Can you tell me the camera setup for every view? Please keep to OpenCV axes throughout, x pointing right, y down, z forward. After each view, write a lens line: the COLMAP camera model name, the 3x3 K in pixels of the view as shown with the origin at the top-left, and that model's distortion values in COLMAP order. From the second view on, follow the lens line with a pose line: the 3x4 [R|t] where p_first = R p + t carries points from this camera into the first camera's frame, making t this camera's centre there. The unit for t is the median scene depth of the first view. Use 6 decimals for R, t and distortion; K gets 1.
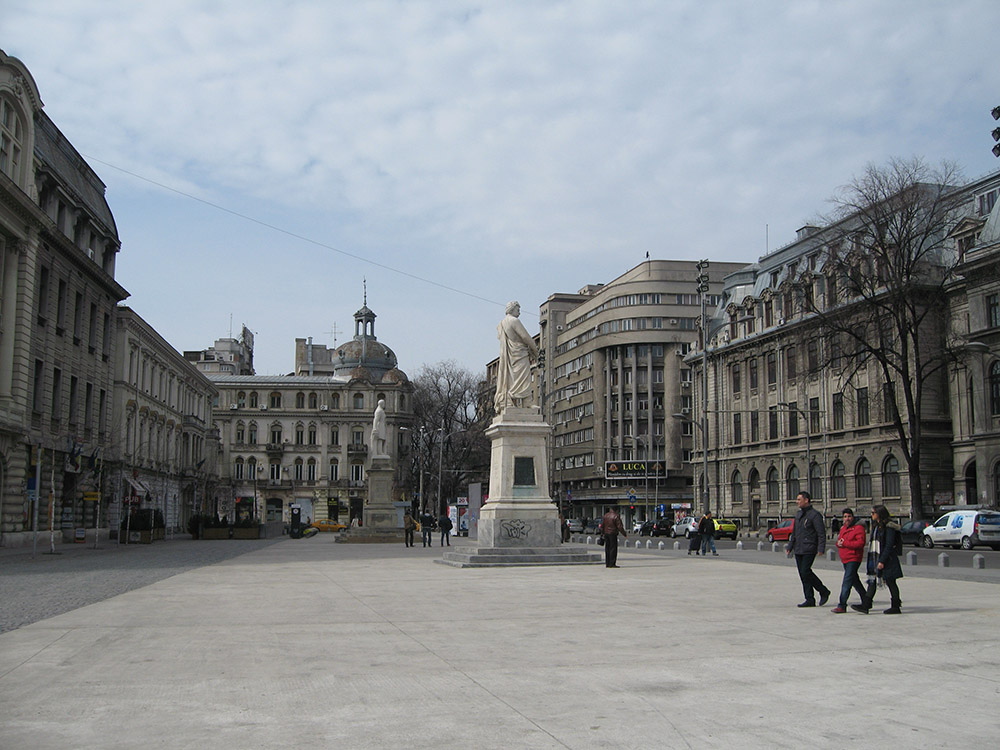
lens RADIAL K [[1091.5, 0, 500.2], [0, 1091.5, 374.3], [0, 0, 1]] dist [-0.124717, 0.000000]
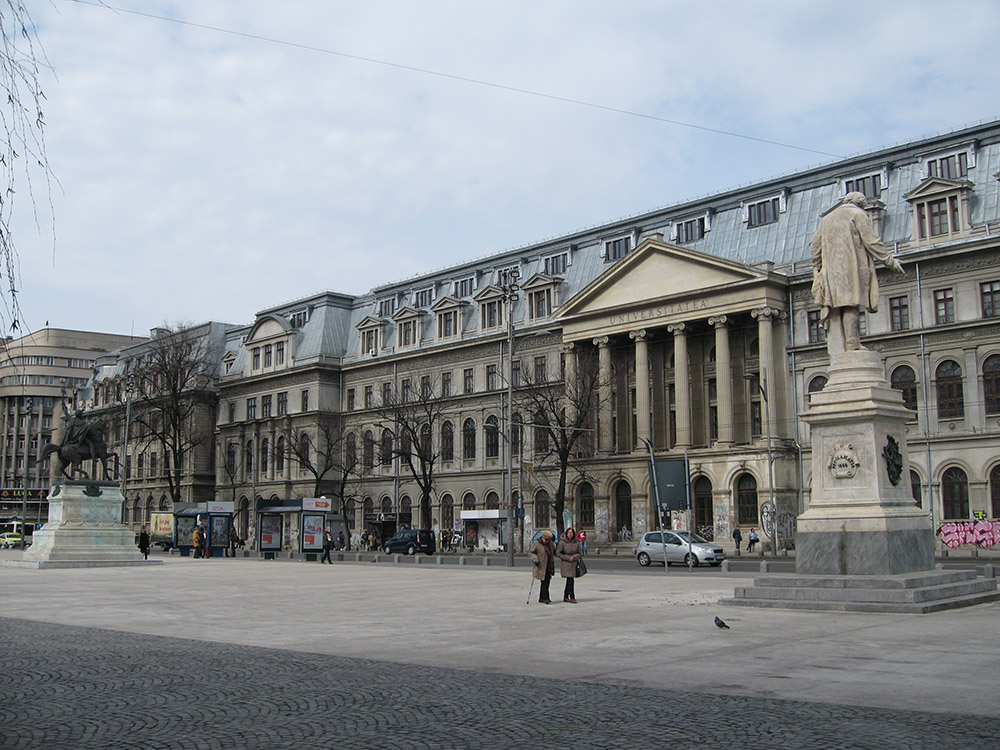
lens RADIAL K [[1091.5, 0, 500.0], [0, 1091.5, 374.8], [0, 0, 1]] dist [-0.124717, 0.000000]
pose [[0.869398, 0.073540, 0.488609, -0.006805], [-0.061861, 0.997282, -0.040029, -0.036321], [-0.490224, 0.004576, 0.871584, -0.335482]]
